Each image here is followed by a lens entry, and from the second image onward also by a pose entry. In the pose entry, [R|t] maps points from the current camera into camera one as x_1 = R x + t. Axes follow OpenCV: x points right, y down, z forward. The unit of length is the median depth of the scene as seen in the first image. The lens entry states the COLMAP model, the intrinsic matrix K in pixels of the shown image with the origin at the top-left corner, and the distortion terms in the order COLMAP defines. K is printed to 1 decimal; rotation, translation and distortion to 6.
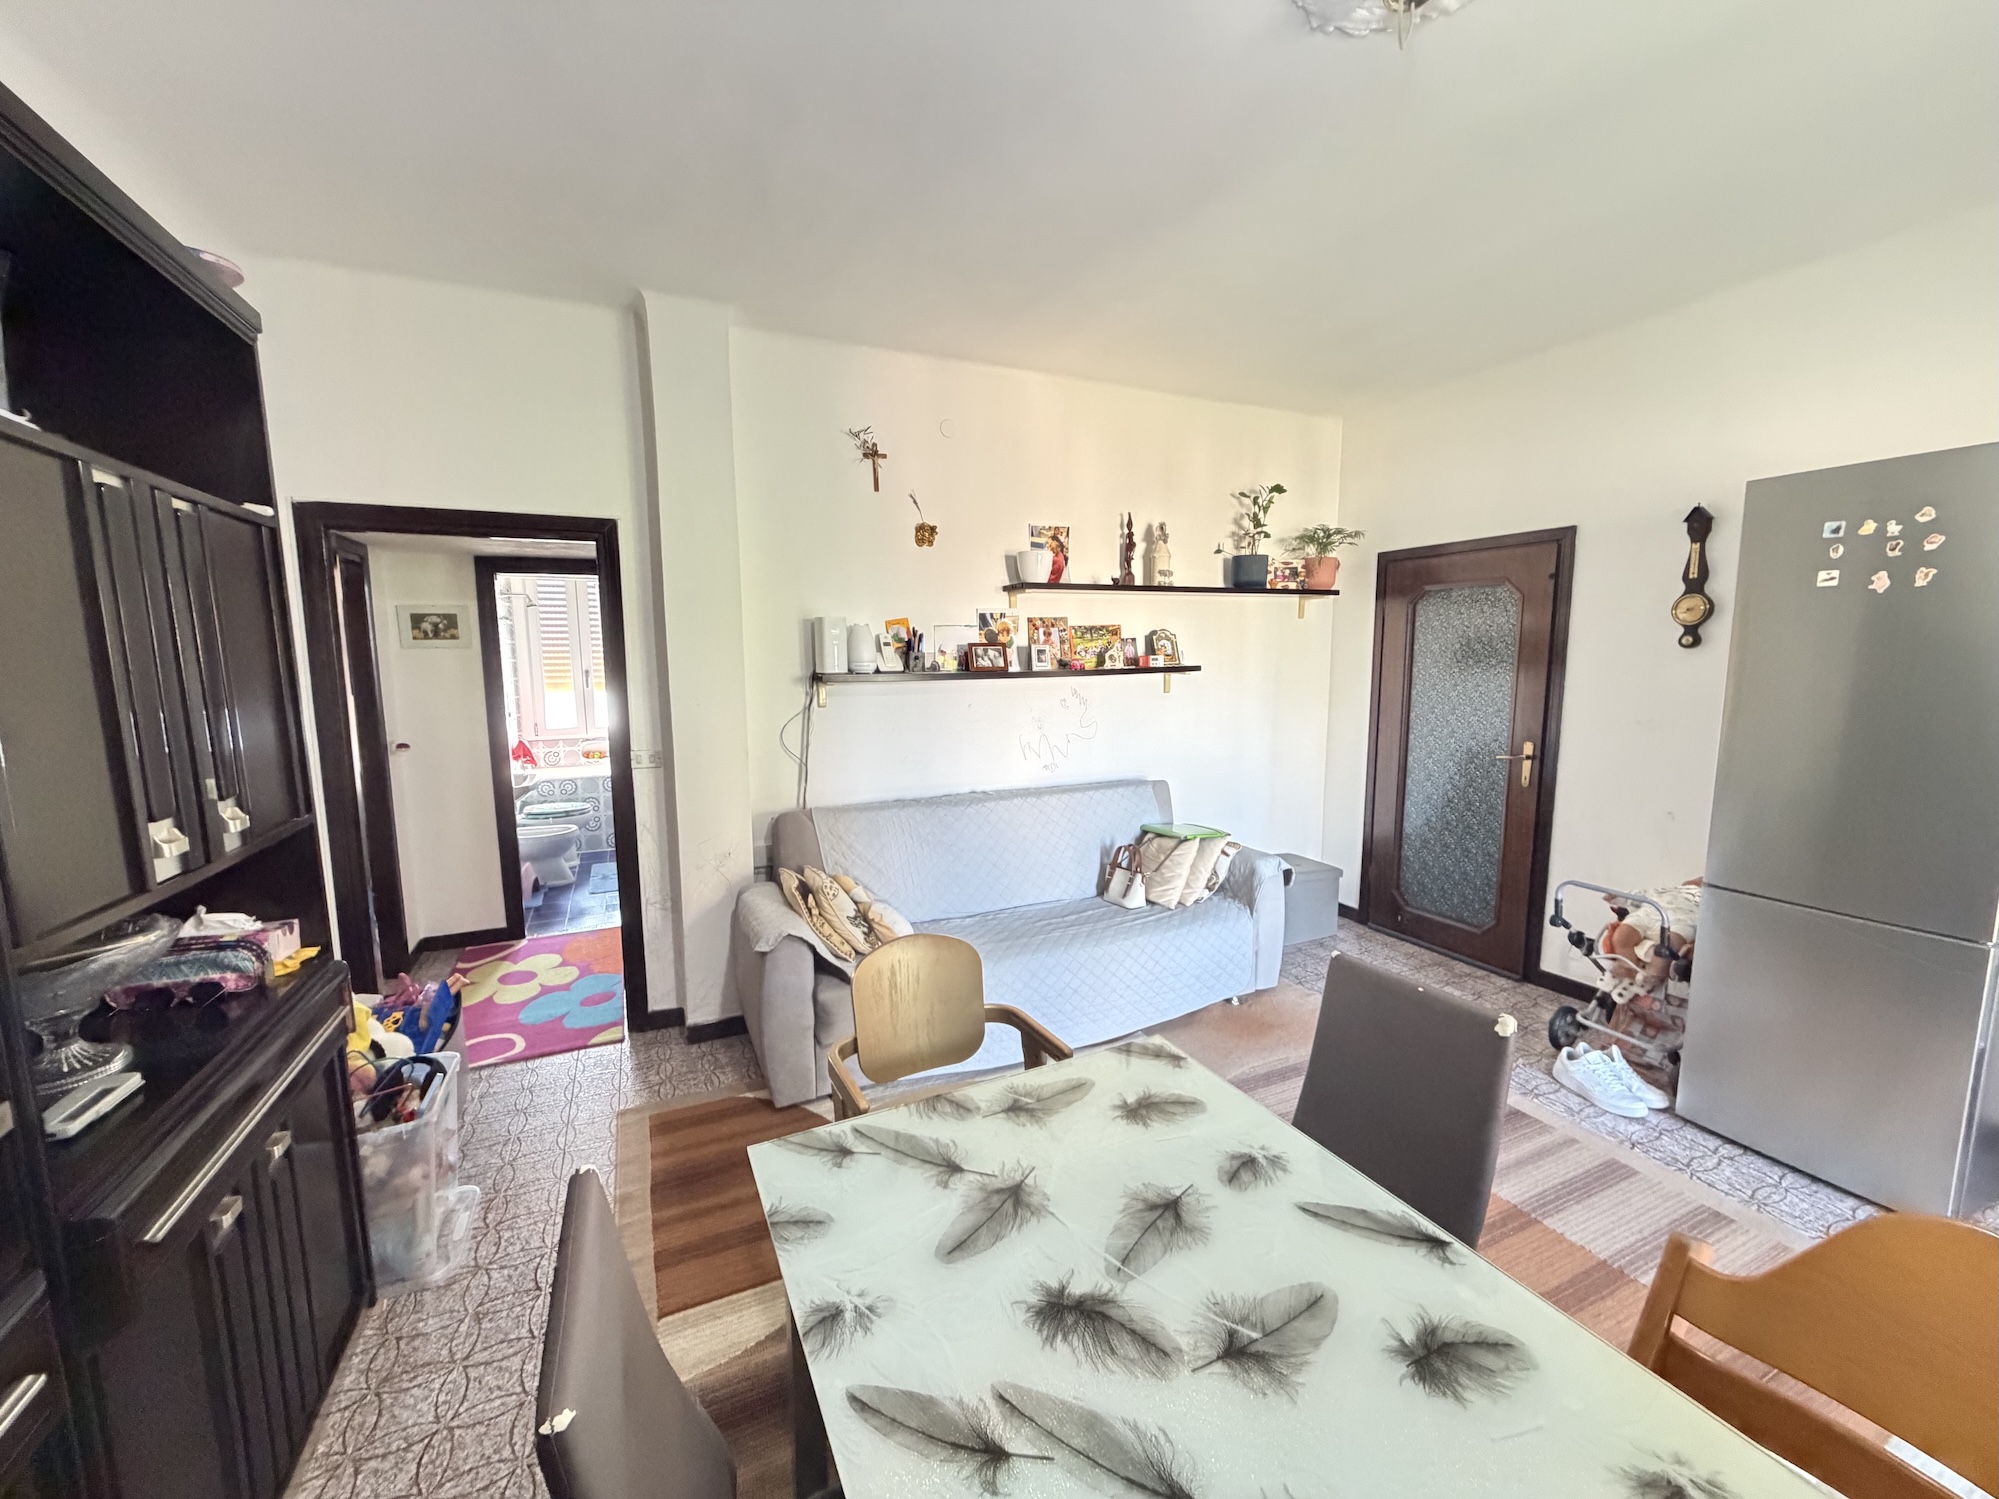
lens RADIAL K [[793.6, 0, 994.7], [0, 793.6, 753.5], [0, 0, 1]] dist [0.000334, 0.000031]
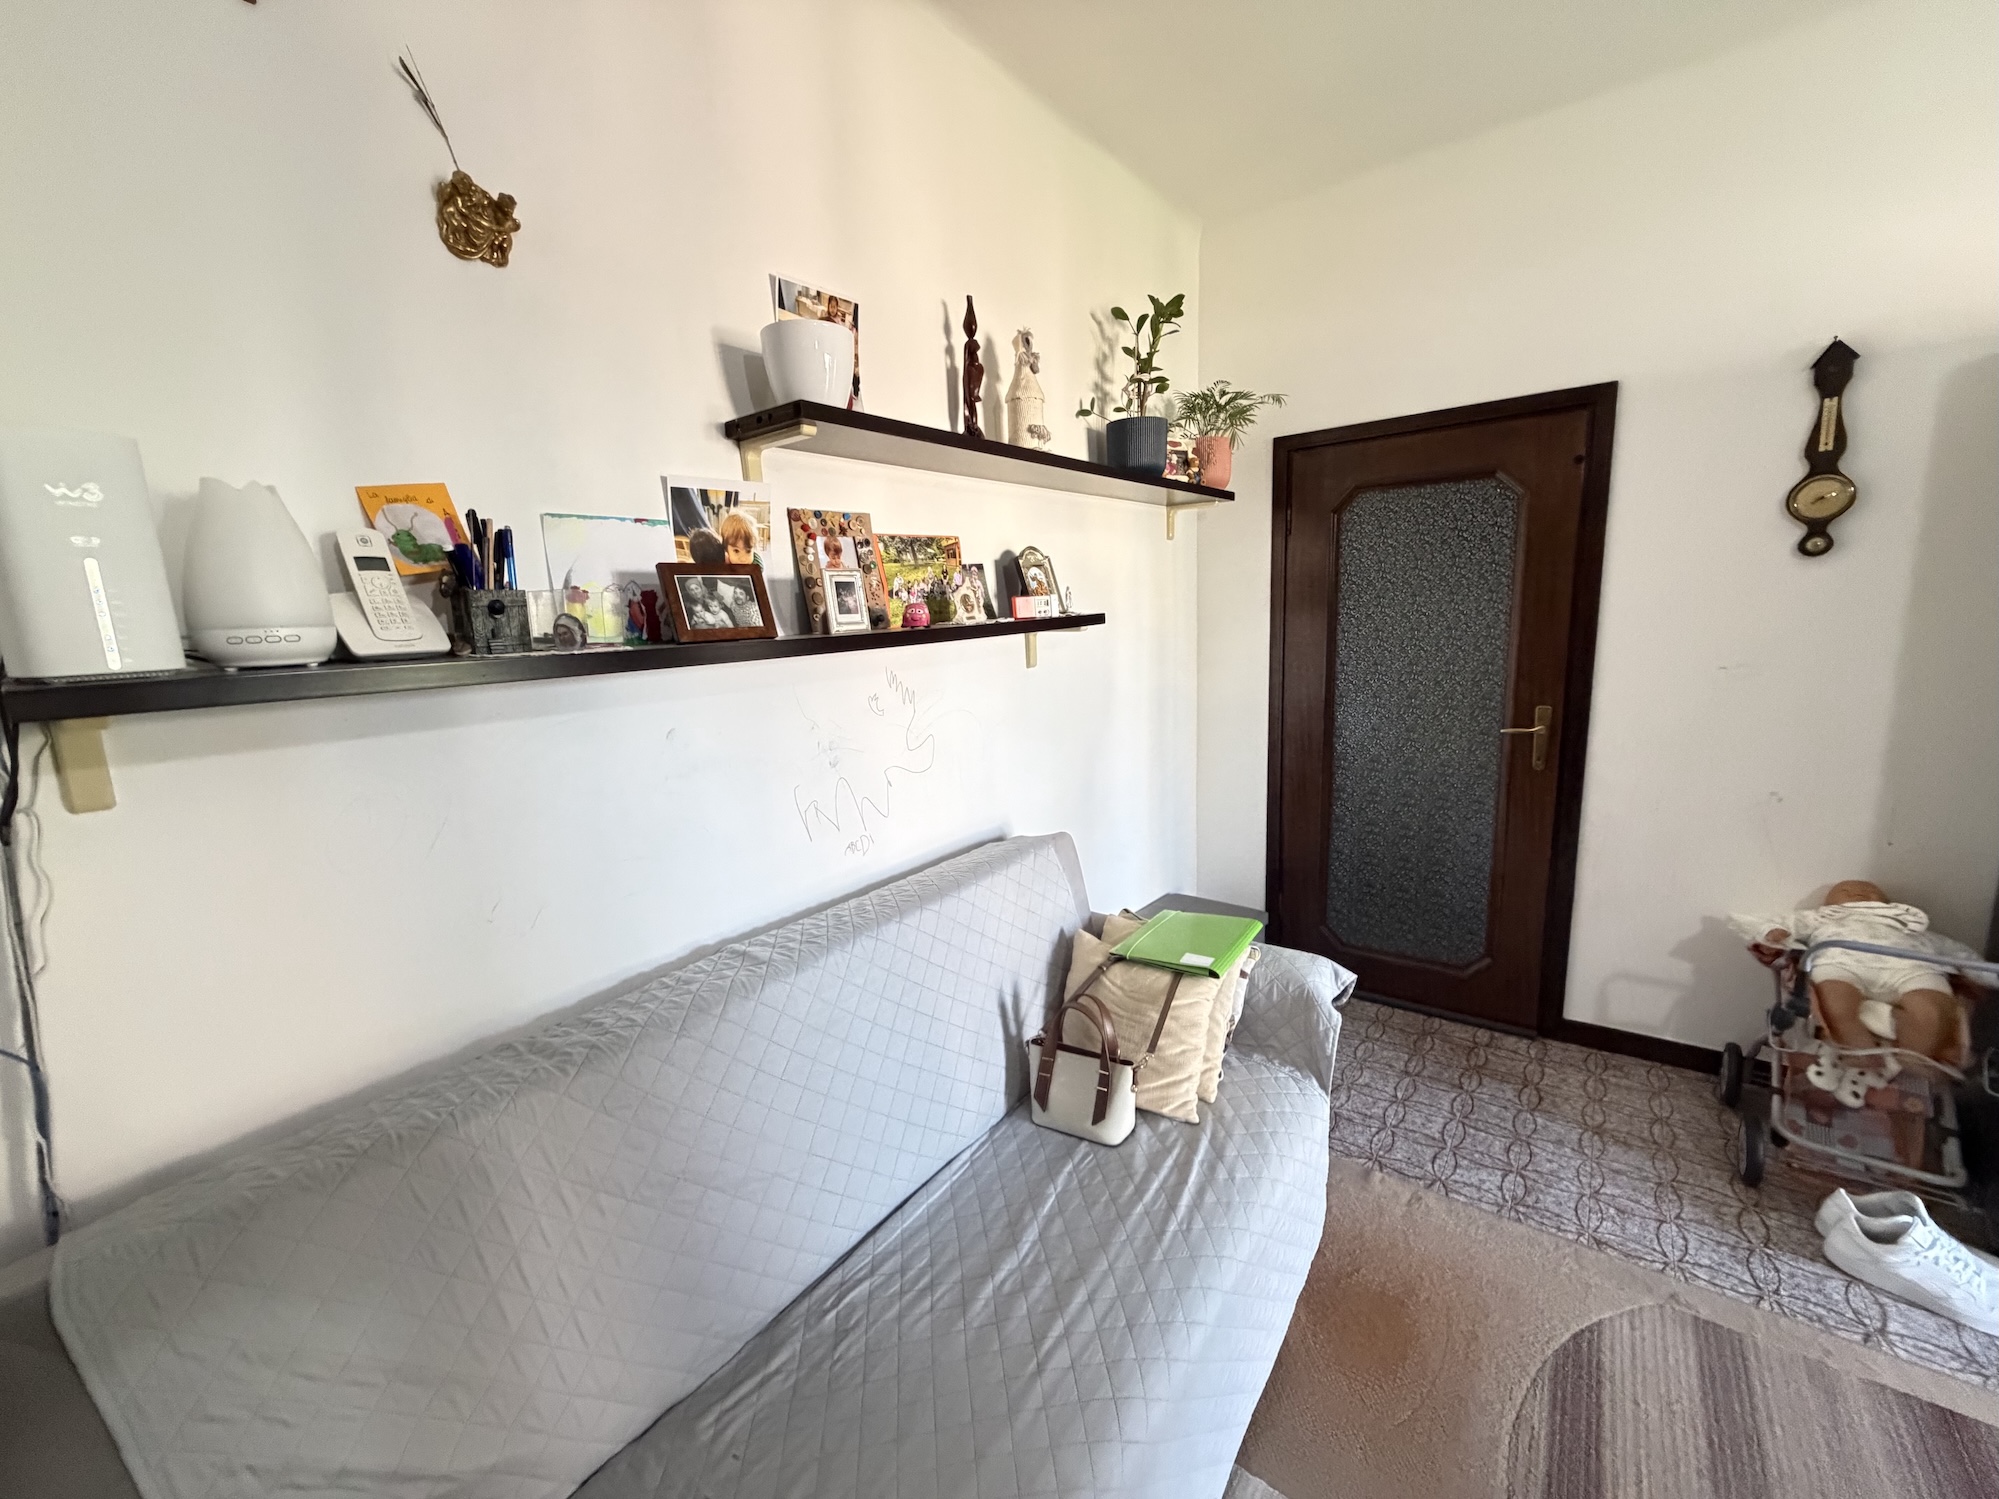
lens RADIAL K [[793.6, 0, 995.5], [0, 793.6, 750.1], [0, 0, 1]] dist [0.000334, 0.000031]
pose [[0.881082, -0.111037, 0.459744, -0.071872], [0.095752, 0.993799, 0.056518, -0.060927], [-0.463169, -0.005776, 0.886251, 0.605658]]
